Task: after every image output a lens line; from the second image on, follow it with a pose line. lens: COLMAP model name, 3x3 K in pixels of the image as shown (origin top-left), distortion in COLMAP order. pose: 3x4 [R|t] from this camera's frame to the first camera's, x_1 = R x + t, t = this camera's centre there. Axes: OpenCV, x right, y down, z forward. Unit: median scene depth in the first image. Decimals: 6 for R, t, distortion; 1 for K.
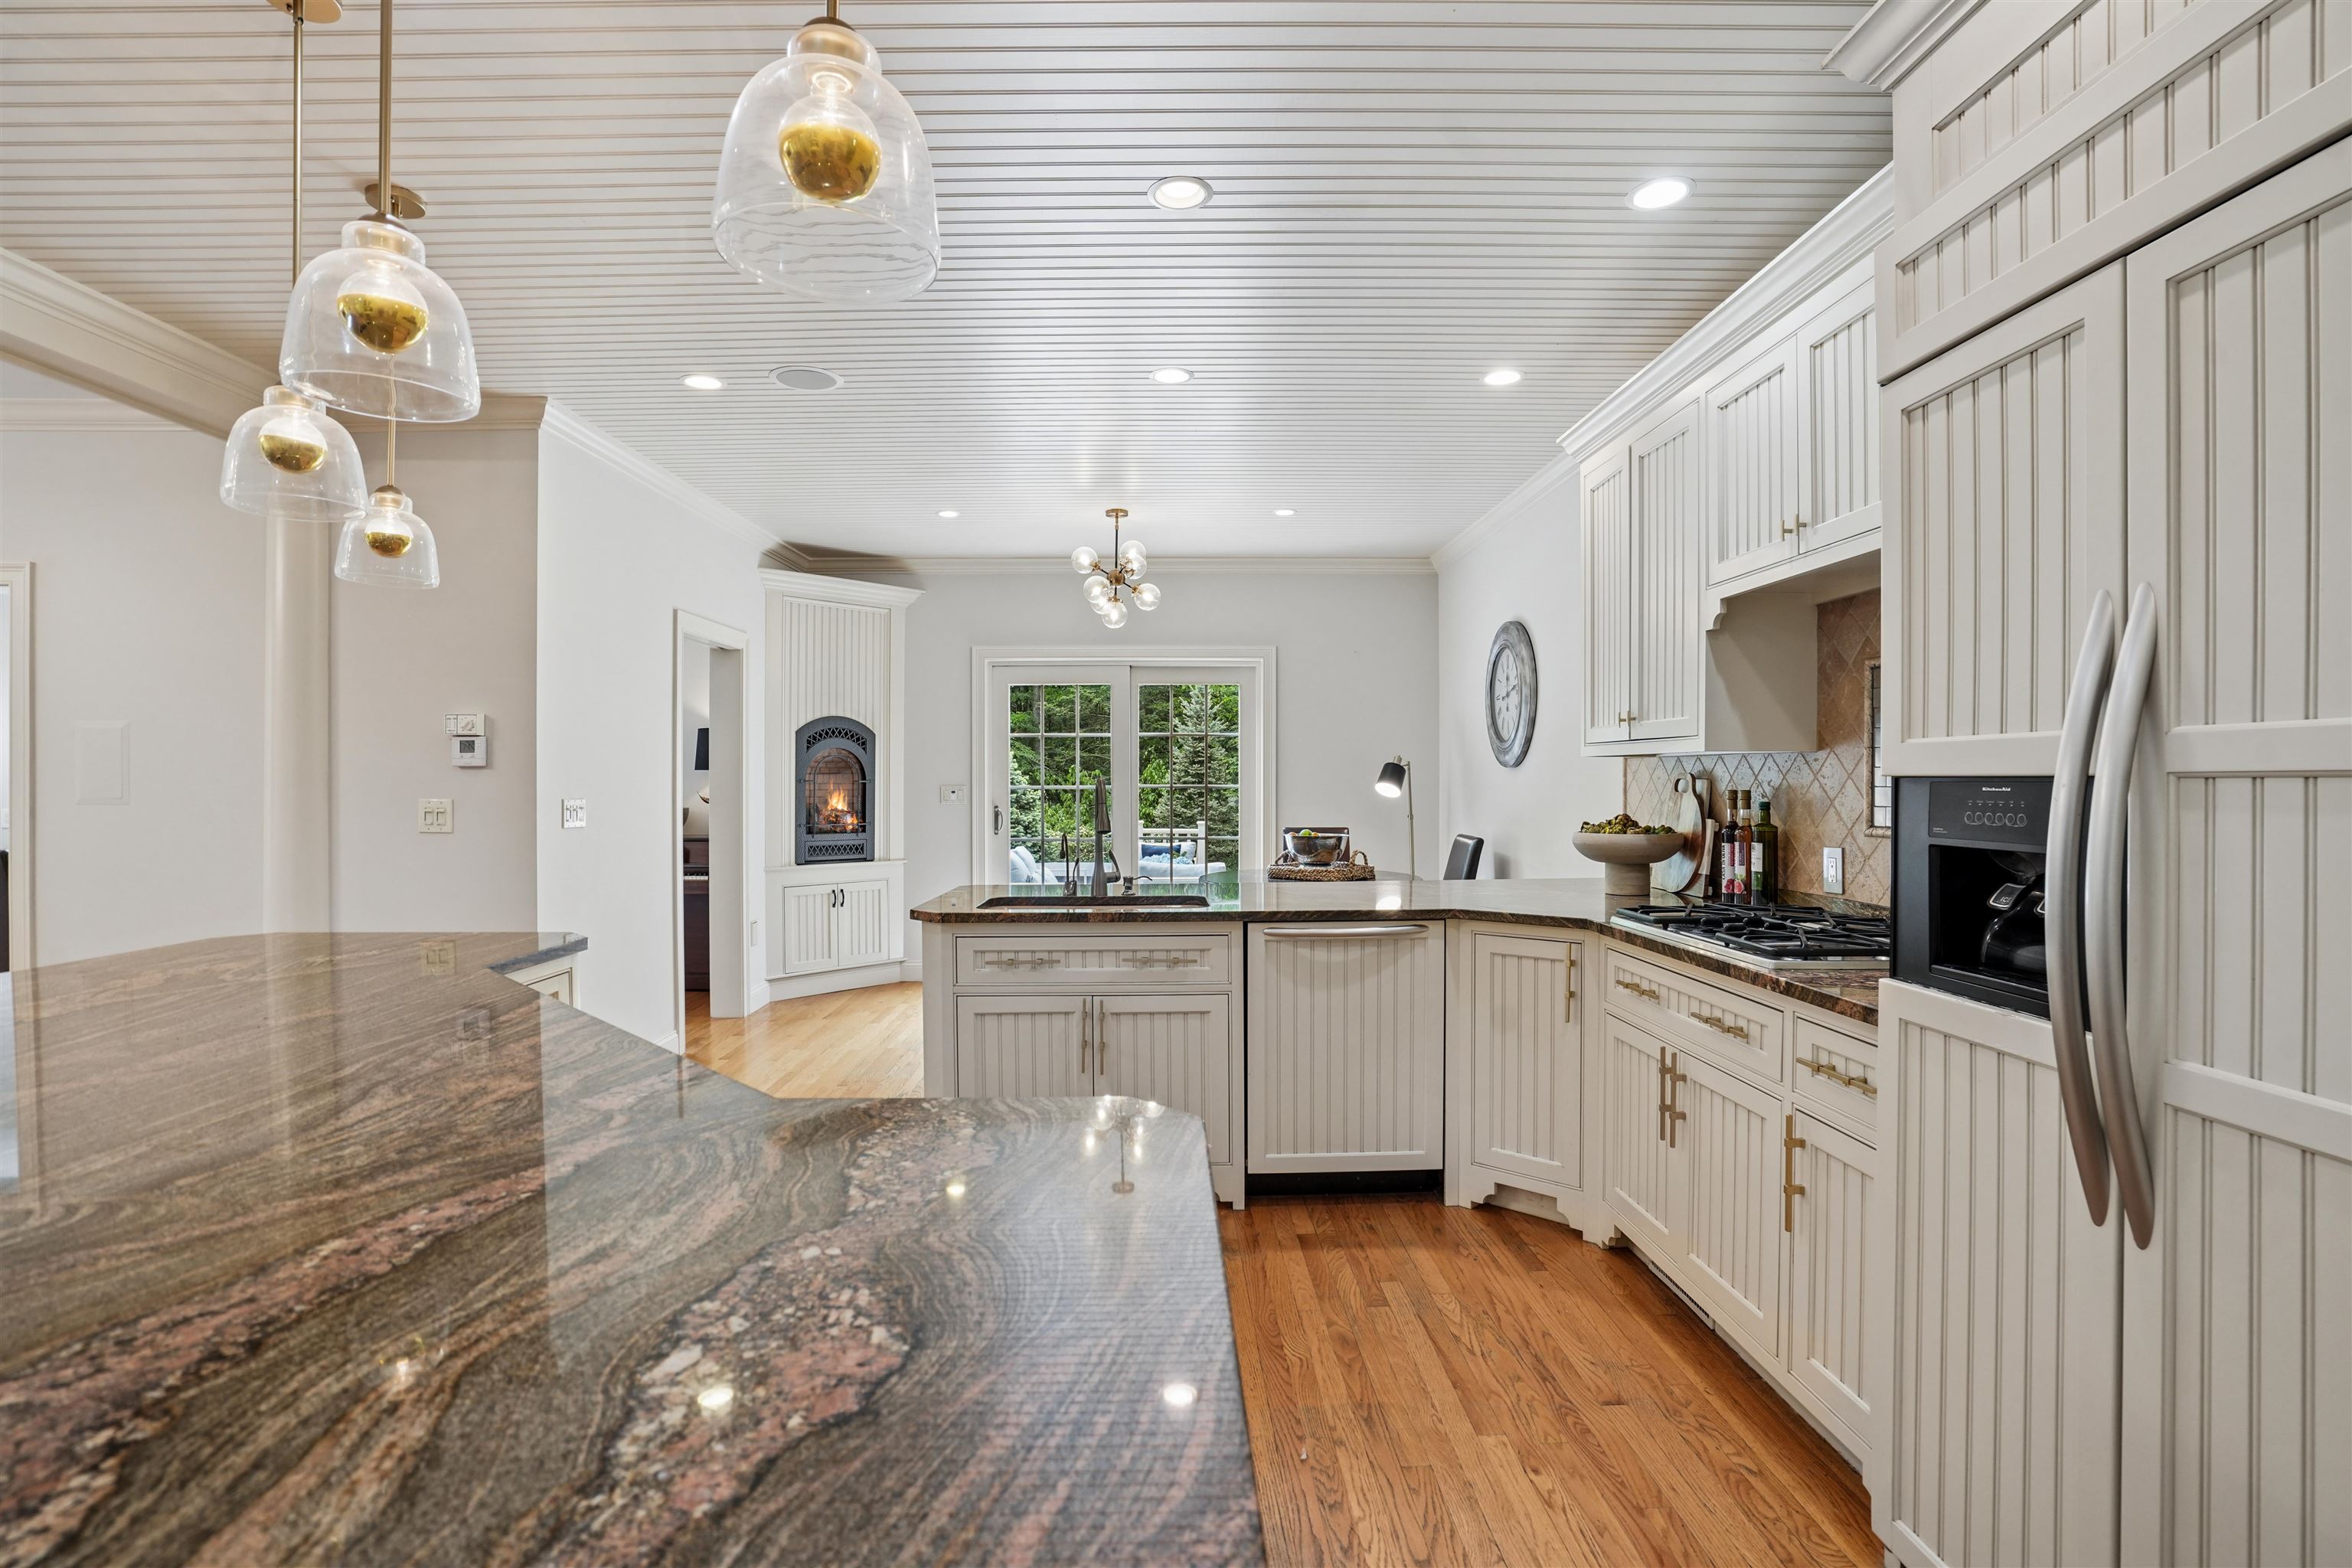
lens RADIAL K [[1116.3, 0, 1157.4], [0, 1116.3, 780.8], [0, 0, 1]] dist [-0.099432, 0.089192]
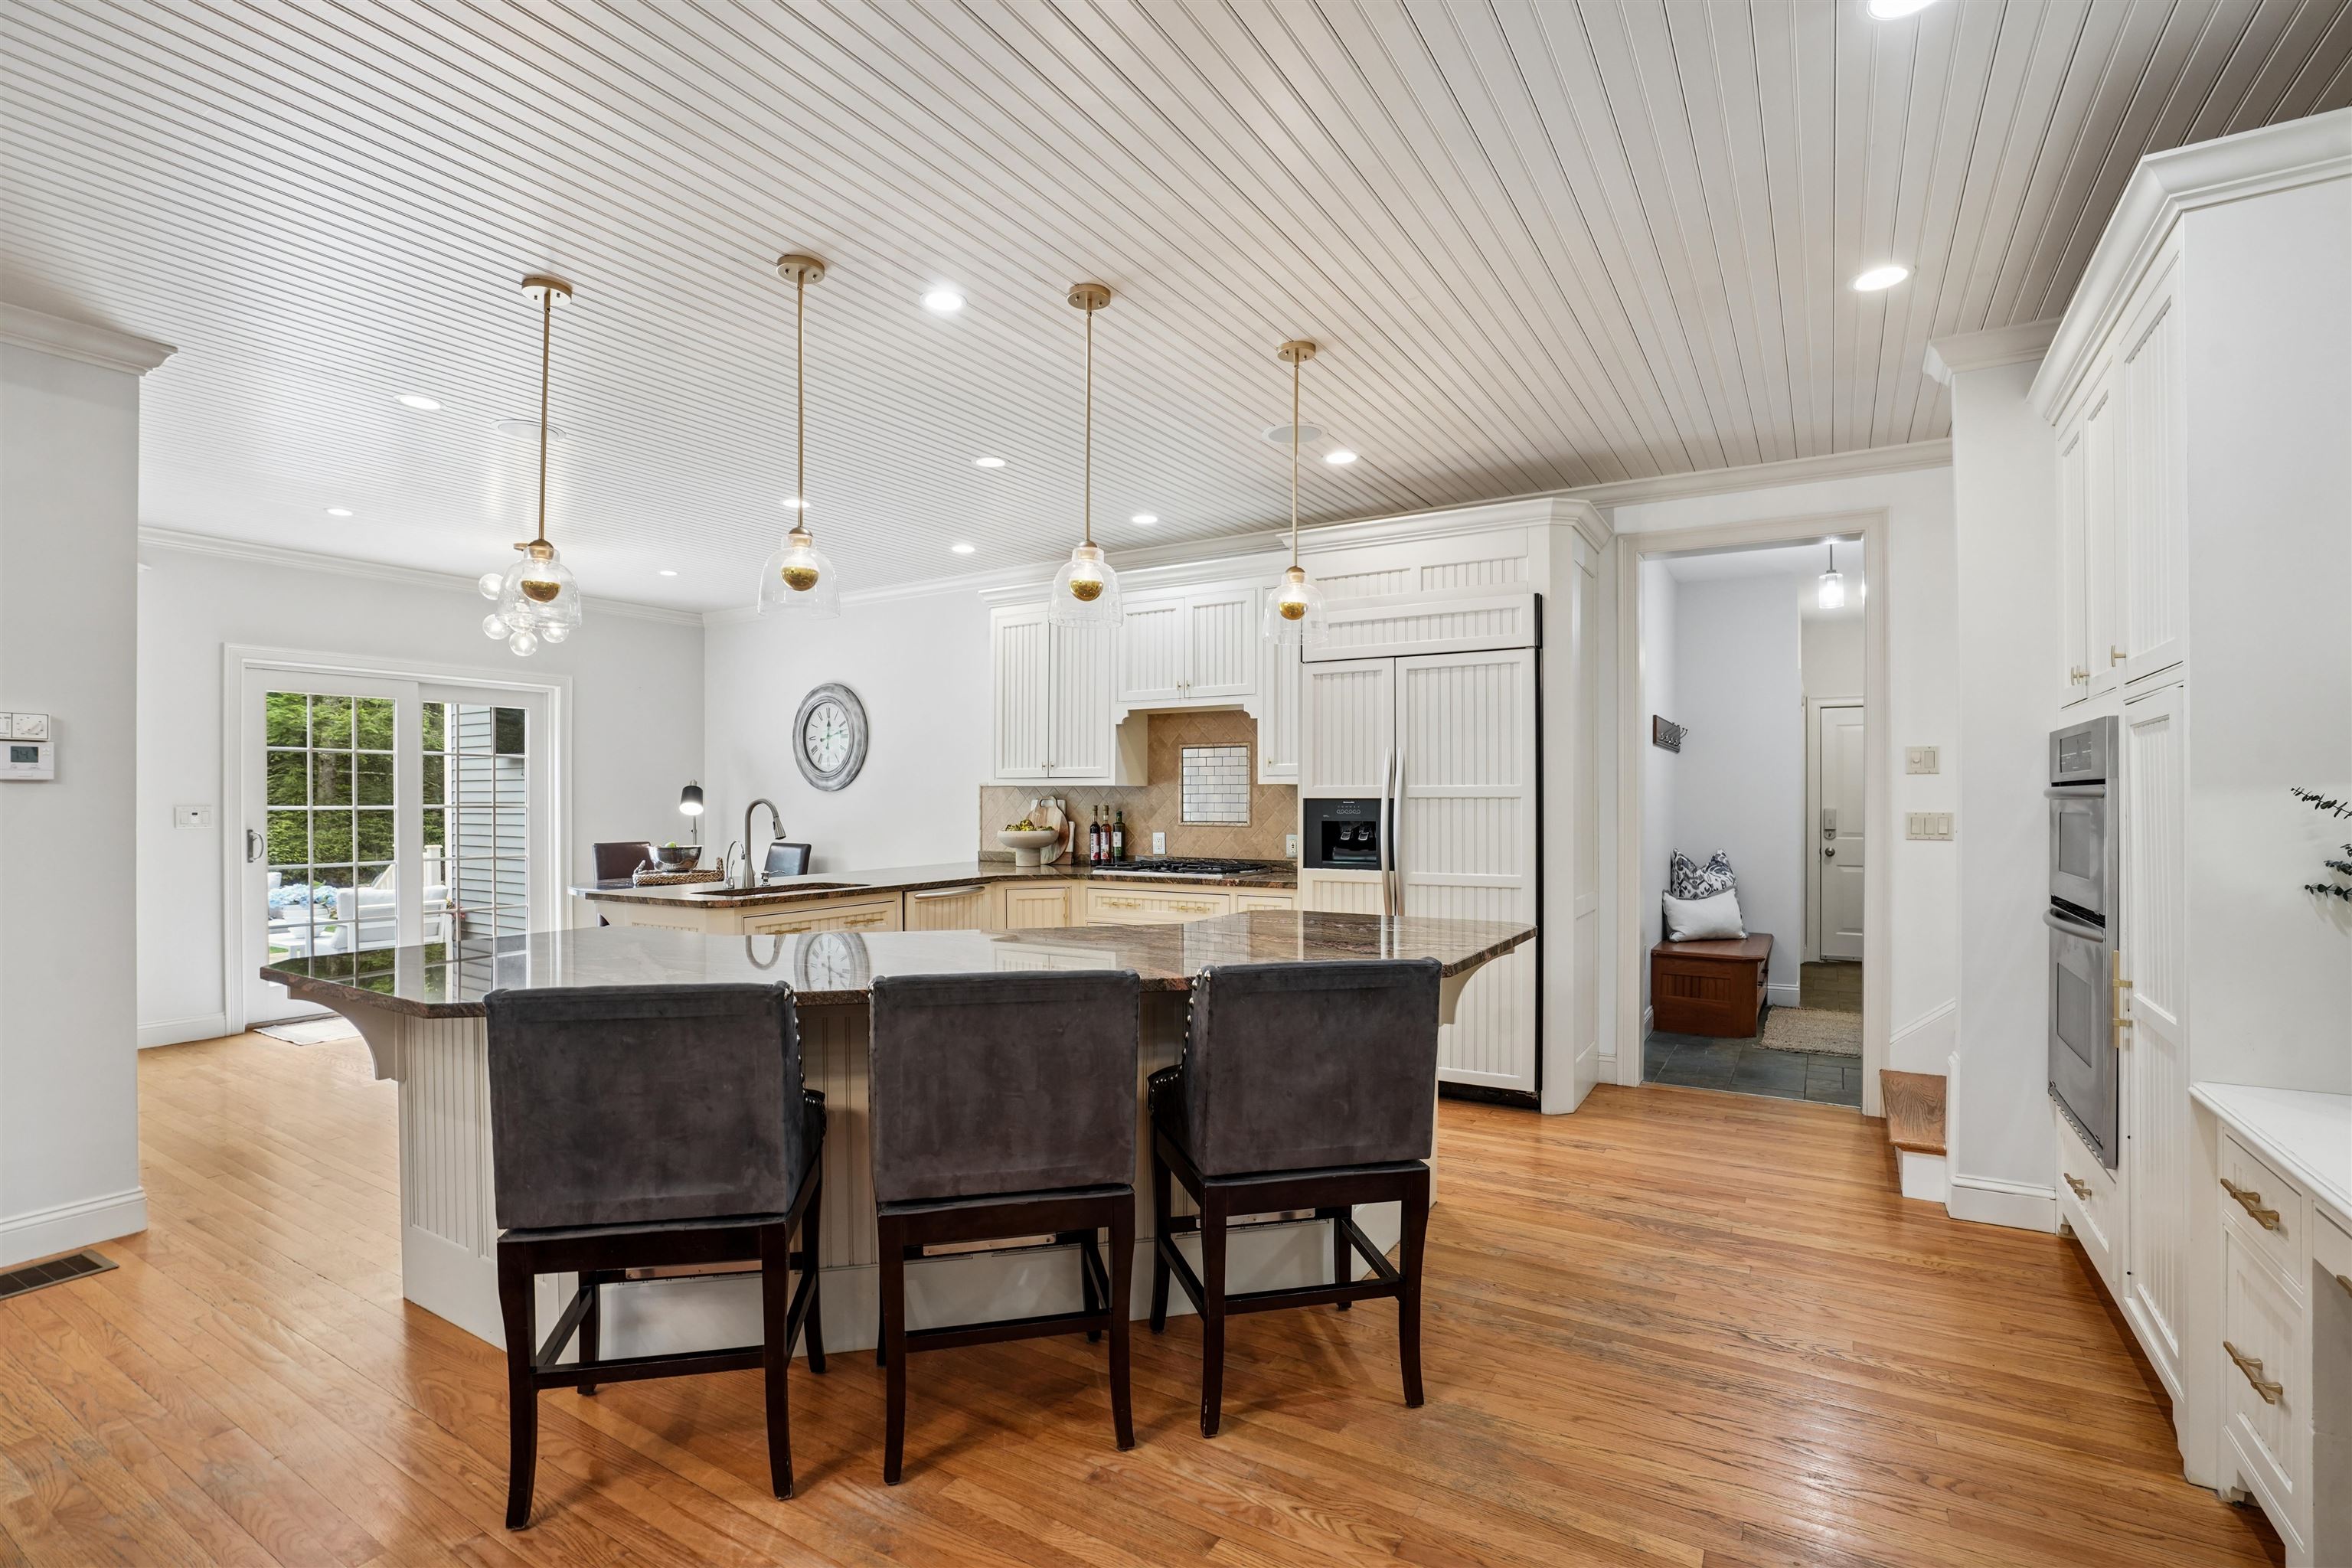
lens RADIAL K [[1112.3, 0, 1163.2], [0, 1112.3, 793.7], [0, 0, 1]] dist [-0.021315, 0.001169]
pose [[0.532577, 0.005960, 0.846361, -1.027312], [-0.000040, 0.999975, -0.007016, 0.002066], [-0.846382, 0.003703, 0.532564, -0.123090]]
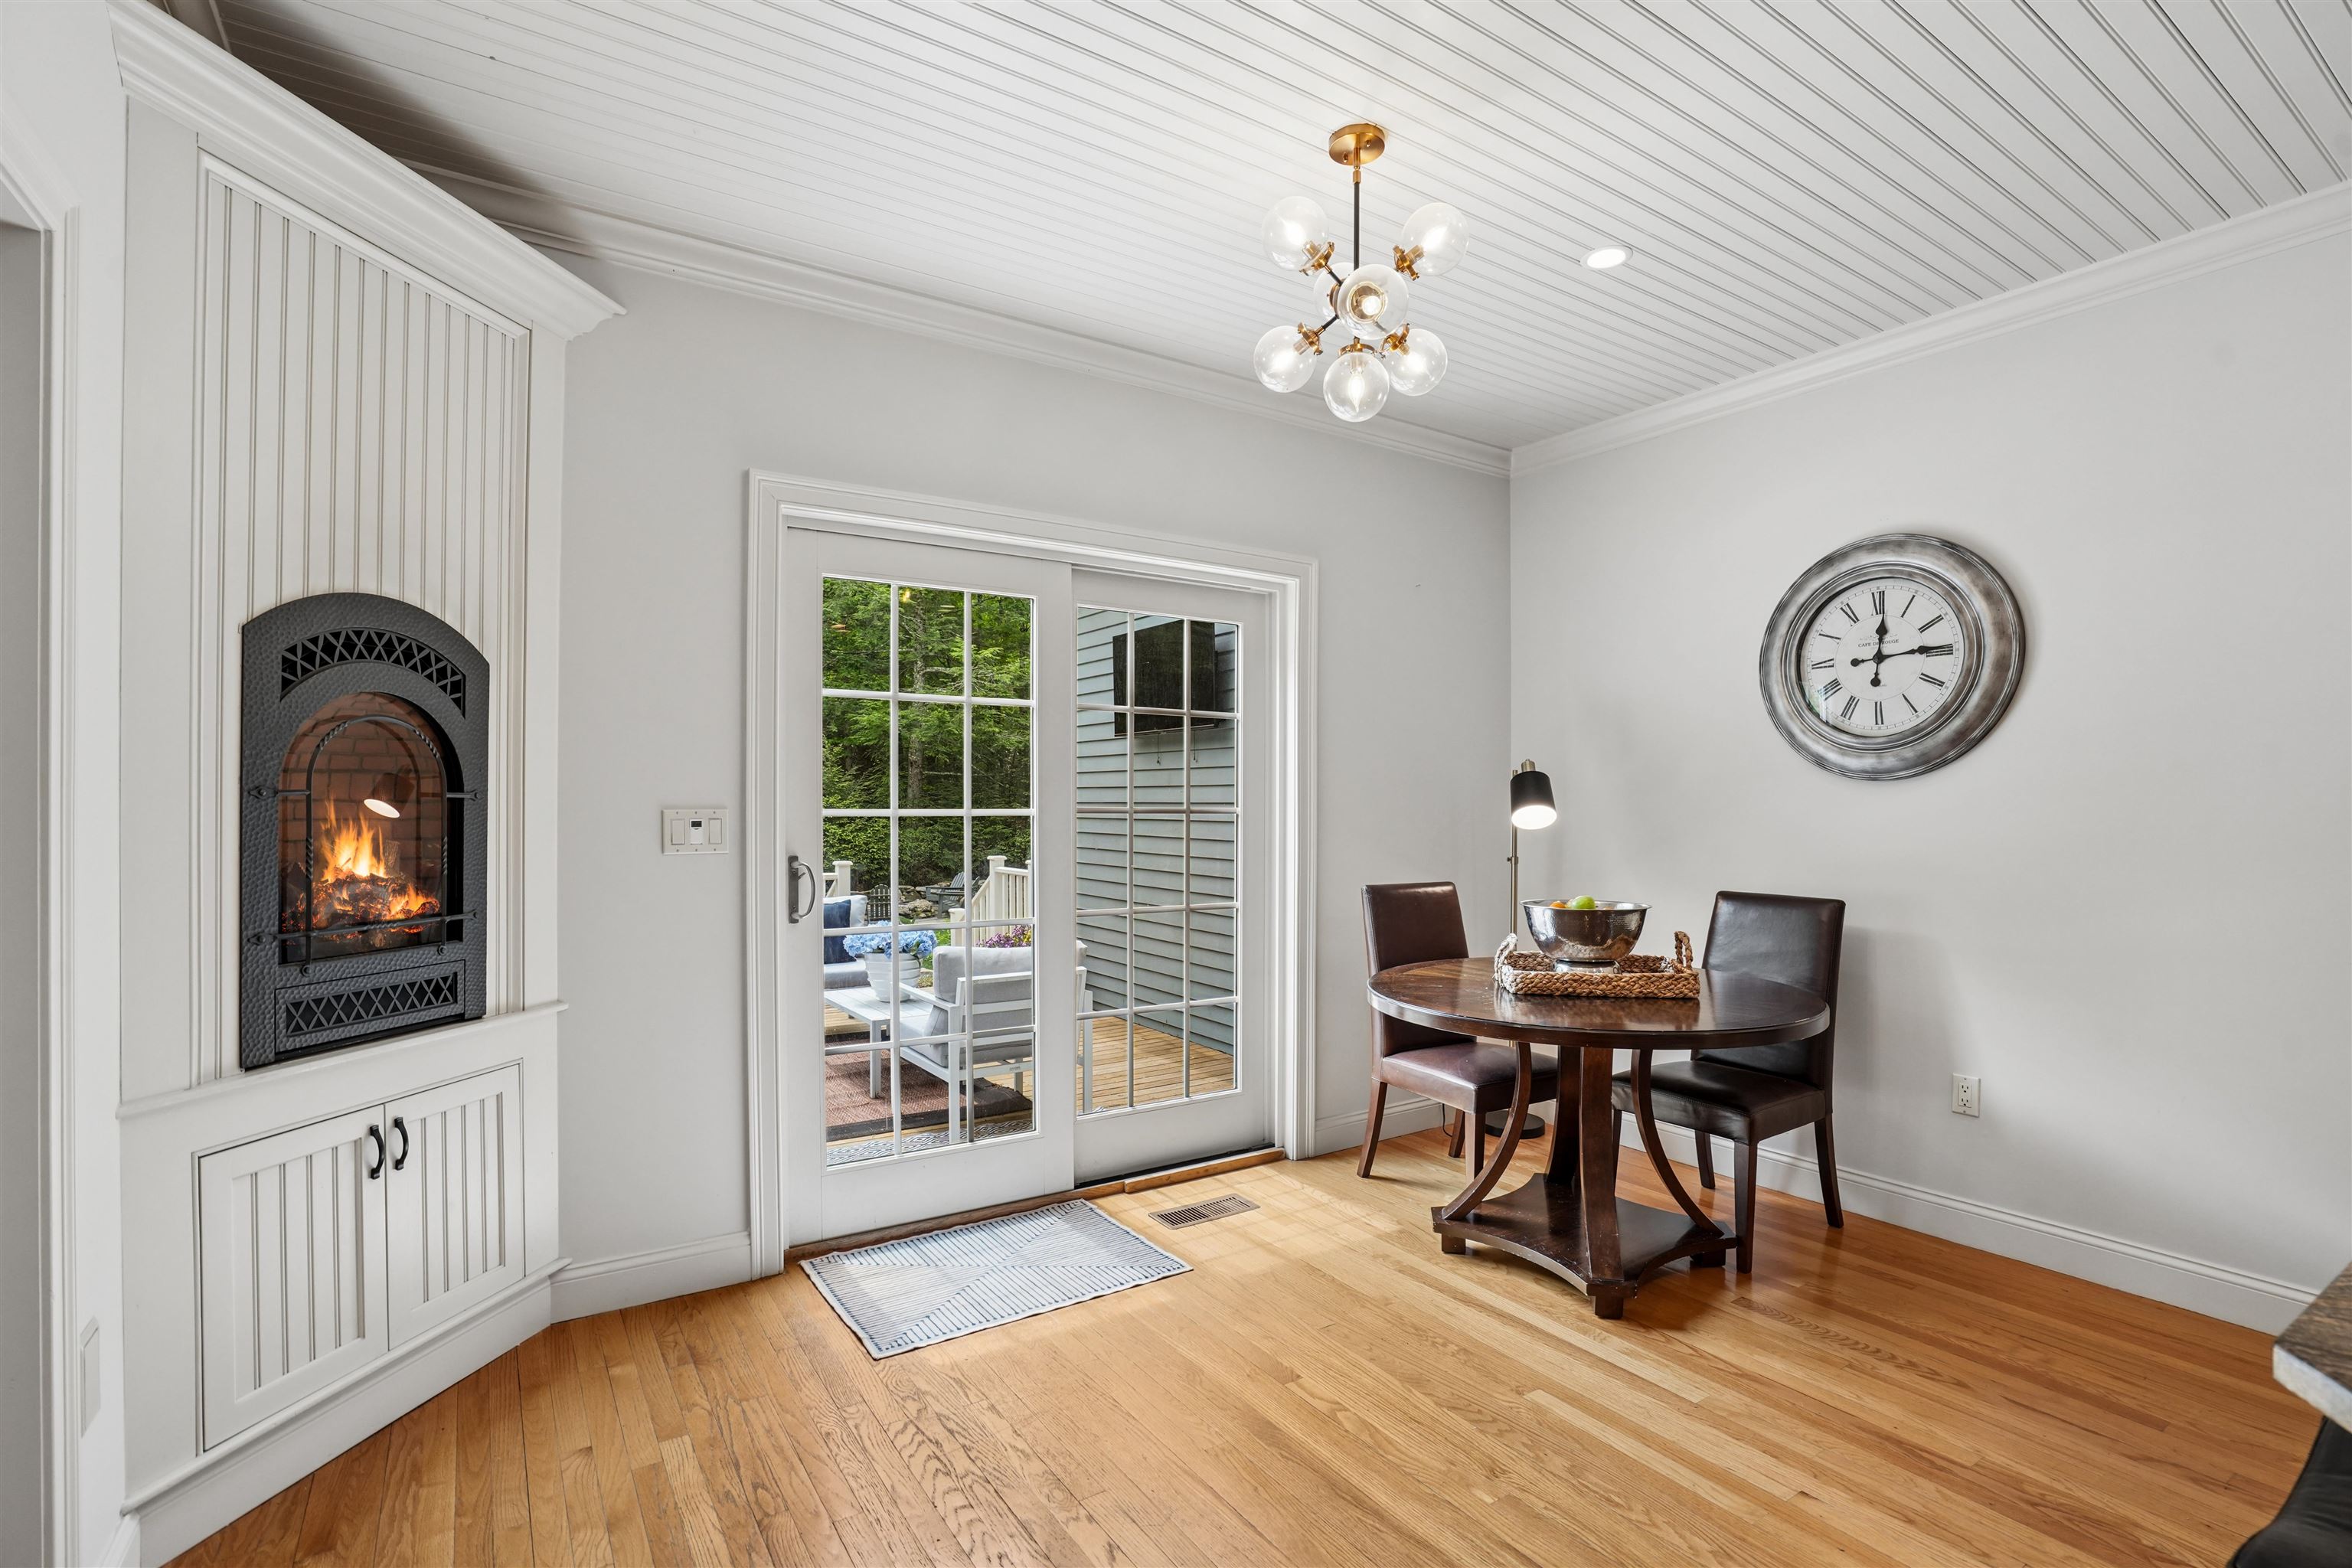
lens RADIAL K [[1112.3, 0, 1163.2], [0, 1112.3, 793.7], [0, 0, 1]] dist [-0.021315, 0.001169]
pose [[0.835690, 0.010052, 0.549110, -0.545460], [-0.004832, 0.999928, -0.010951, 0.006232], [-0.549180, 0.006498, 0.835679, 1.192308]]
